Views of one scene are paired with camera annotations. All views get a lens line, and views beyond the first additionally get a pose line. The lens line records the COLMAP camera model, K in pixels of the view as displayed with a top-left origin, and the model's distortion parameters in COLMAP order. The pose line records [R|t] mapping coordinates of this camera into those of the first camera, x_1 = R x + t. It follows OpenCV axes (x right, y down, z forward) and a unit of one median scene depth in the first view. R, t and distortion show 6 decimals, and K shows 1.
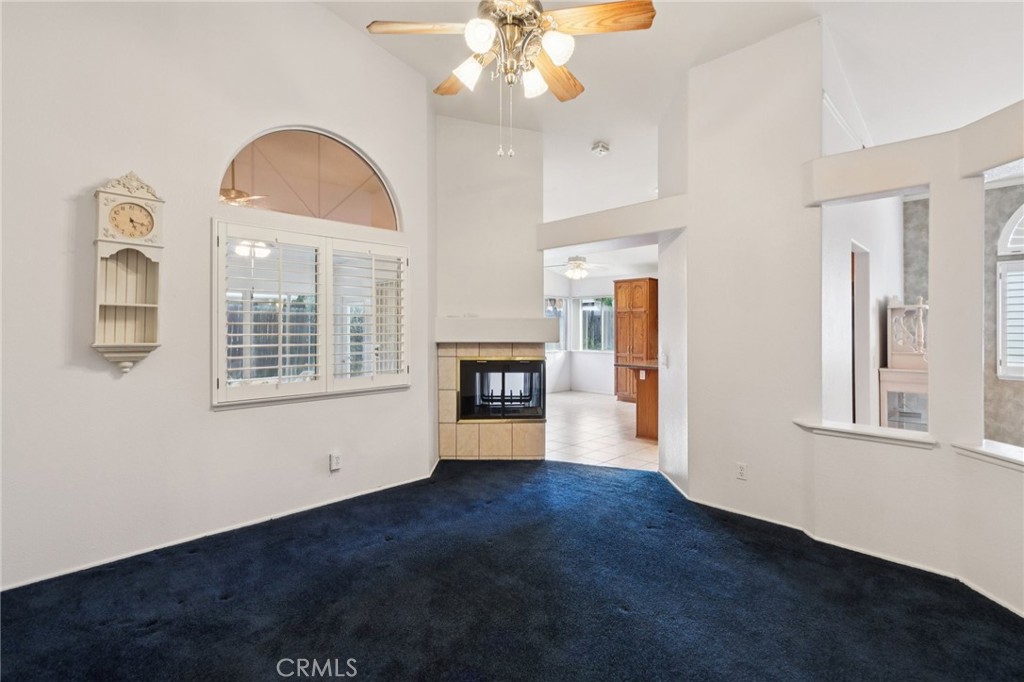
lens RADIAL K [[479.6, 0, 507.7], [0, 479.6, 308.6], [0, 0, 1]] dist [0.002613, 0.000377]
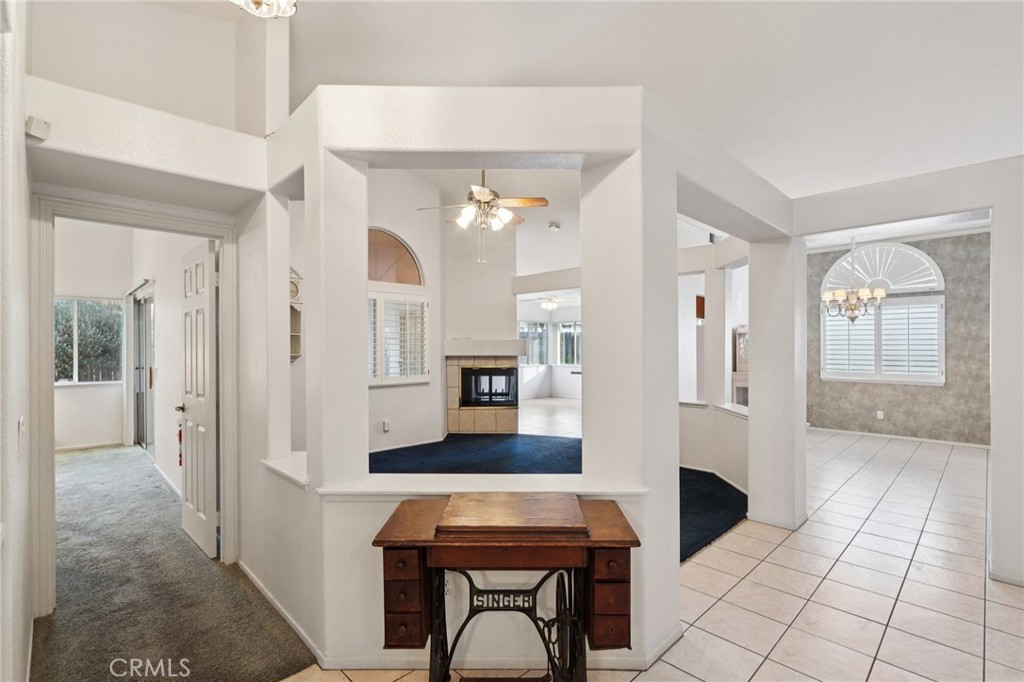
lens RADIAL K [[474.5, 0, 512.0], [0, 474.5, 341.0], [0, 0, 1]] dist [-0.009136, 0.000073]
pose [[0.999995, -0.000335, 0.003182, 0.054947], [0.000244, 0.999593, 0.028528, -0.018362], [-0.003191, -0.028527, 0.999588, -0.482762]]
